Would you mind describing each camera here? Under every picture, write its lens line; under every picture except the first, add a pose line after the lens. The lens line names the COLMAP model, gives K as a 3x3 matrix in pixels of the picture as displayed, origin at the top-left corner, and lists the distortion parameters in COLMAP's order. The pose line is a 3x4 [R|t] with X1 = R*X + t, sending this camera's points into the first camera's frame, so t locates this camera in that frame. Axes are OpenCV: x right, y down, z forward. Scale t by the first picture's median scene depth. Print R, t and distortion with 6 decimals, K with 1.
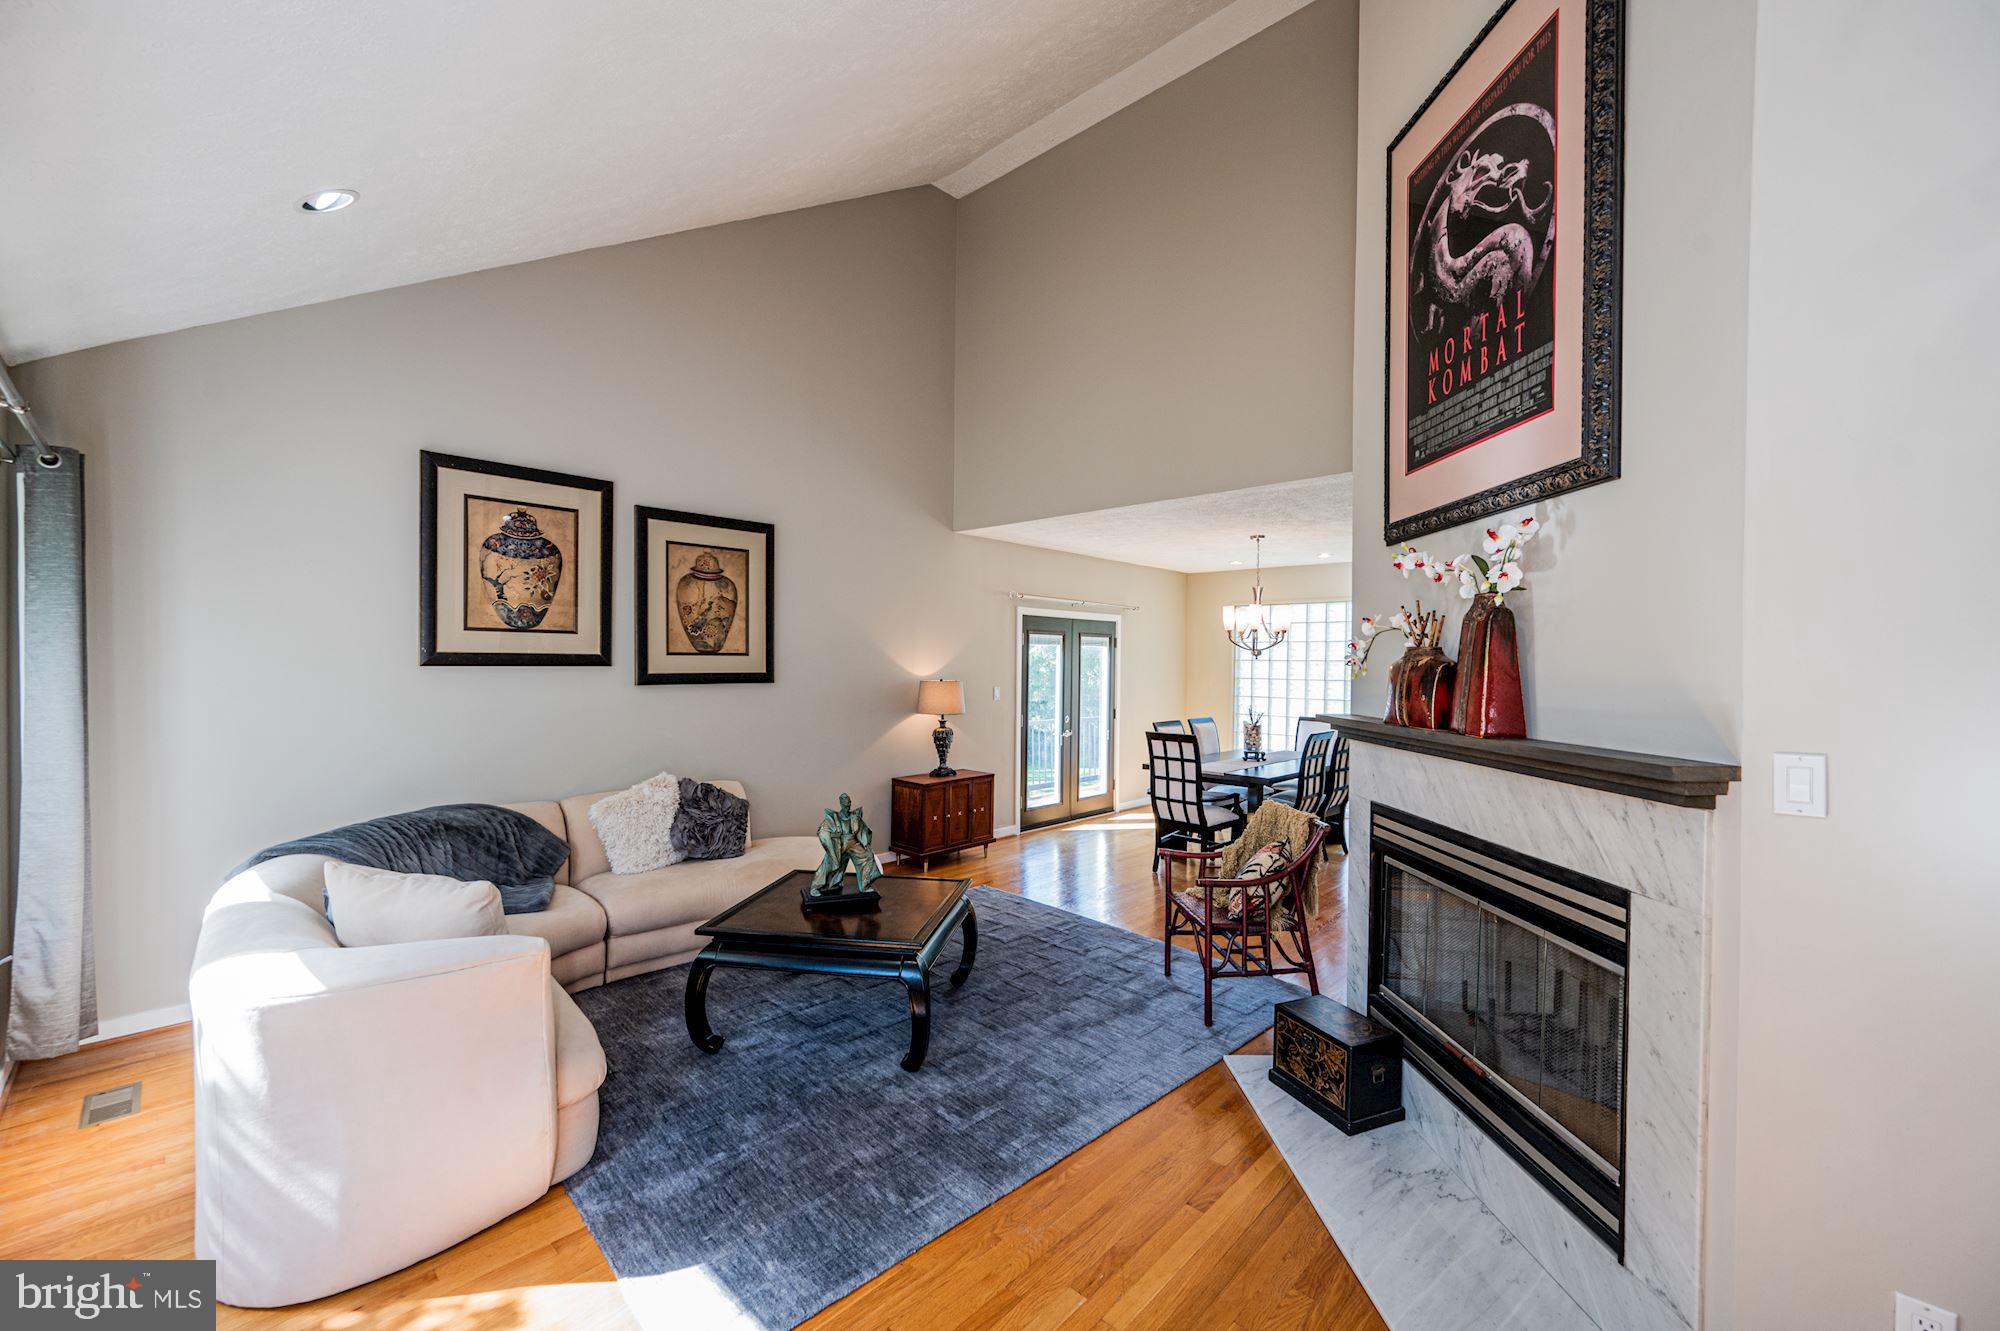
lens RADIAL K [[810.2, 0, 996.0], [0, 810.2, 673.3], [0, 0, 1]] dist [-0.002087, 0.000822]
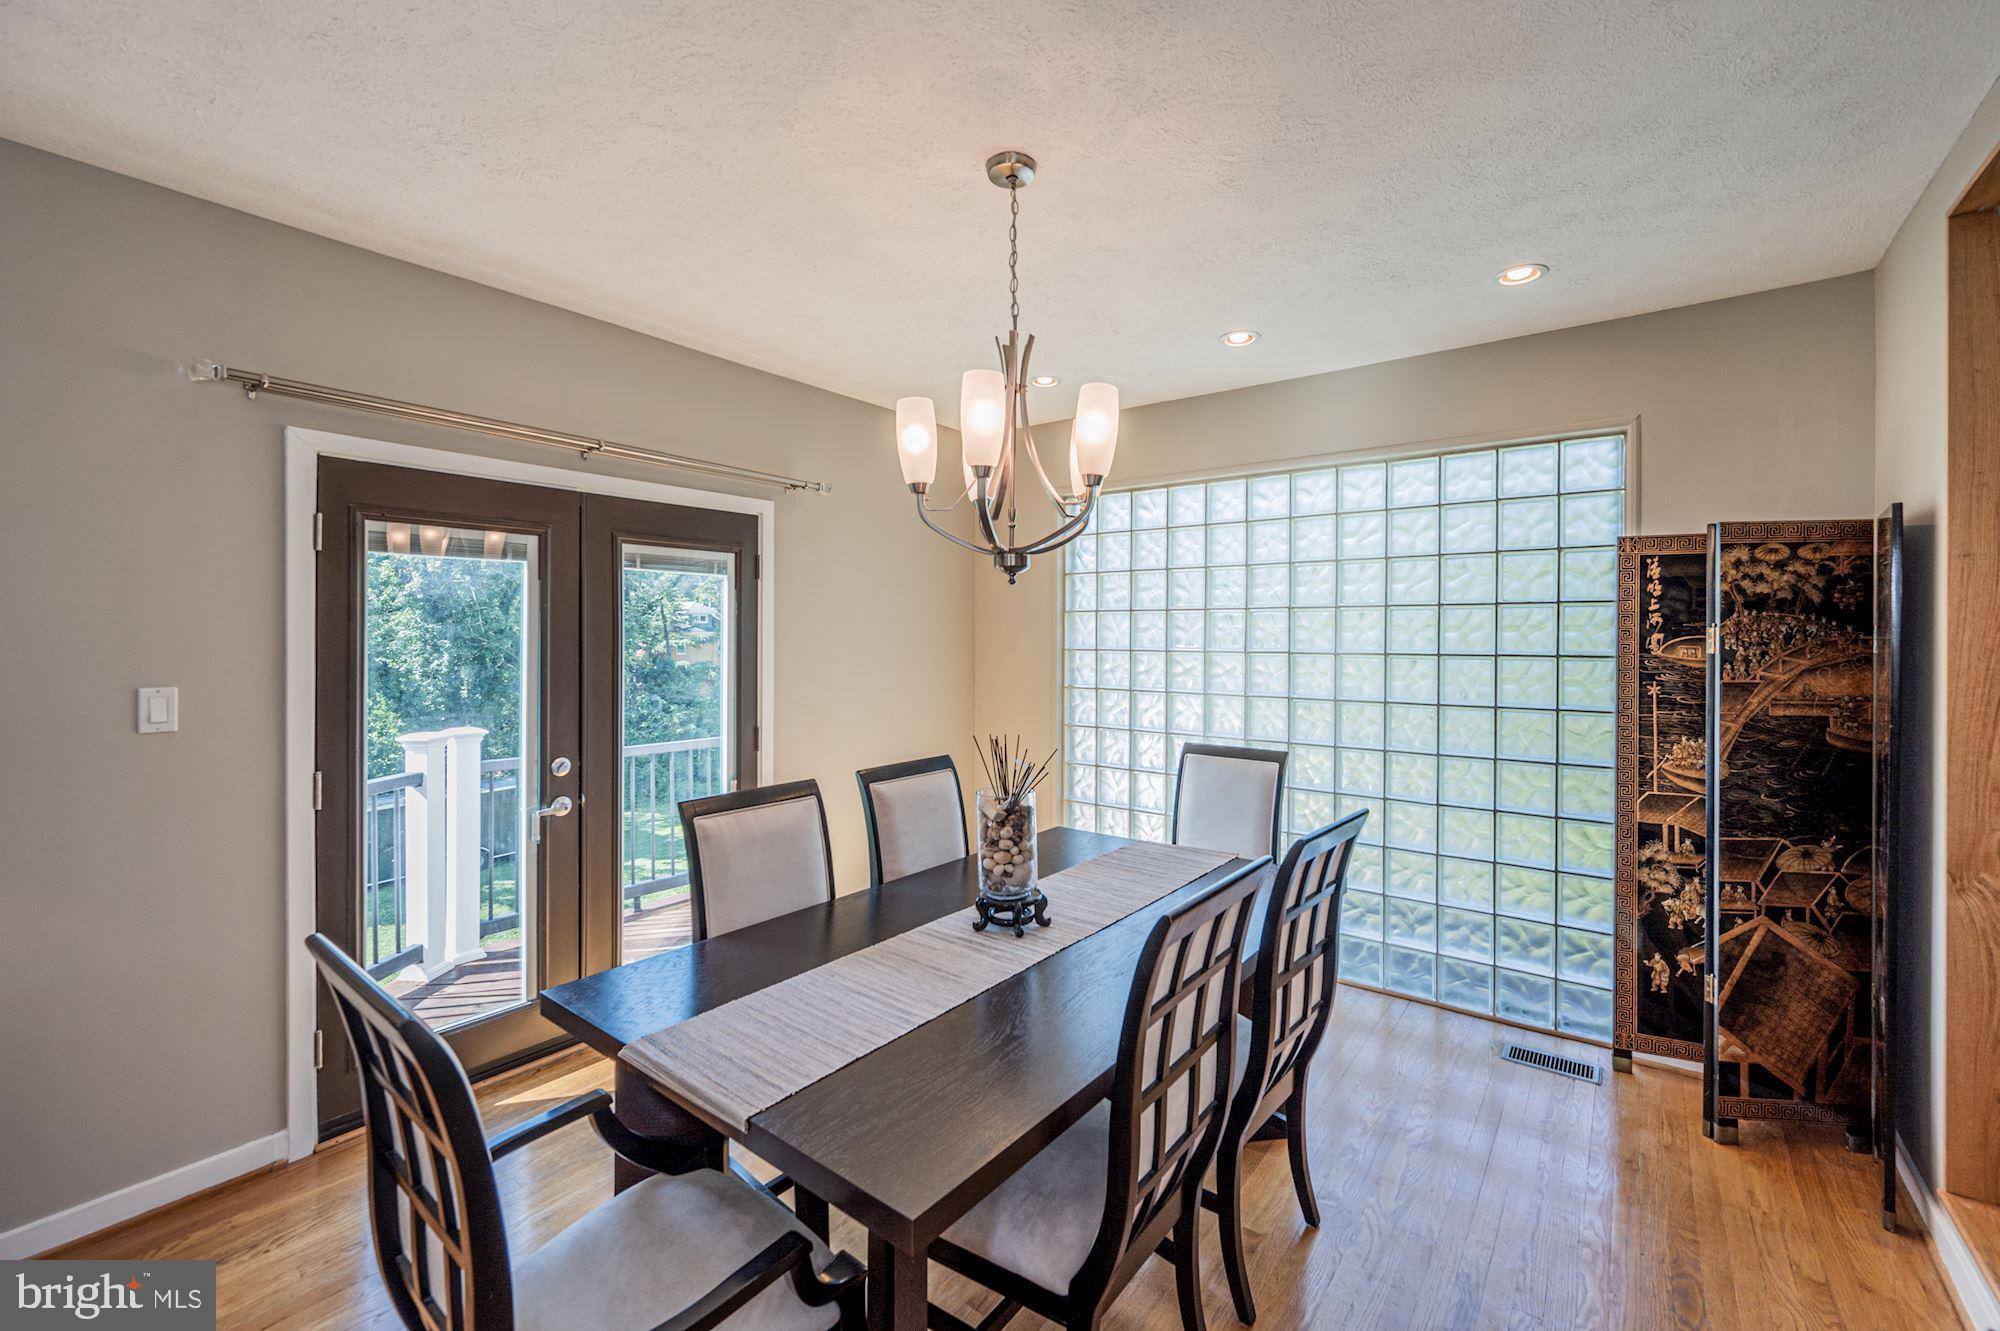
lens RADIAL K [[810.2, 0, 1002.2], [0, 810.2, 649.5], [0, 0, 1]] dist [-0.002087, 0.000822]
pose [[0.996813, -0.009536, 0.079205, 0.255777], [0.009340, 0.999952, 0.002850, 0.005043], [-0.079228, -0.002102, 0.996854, 0.614092]]
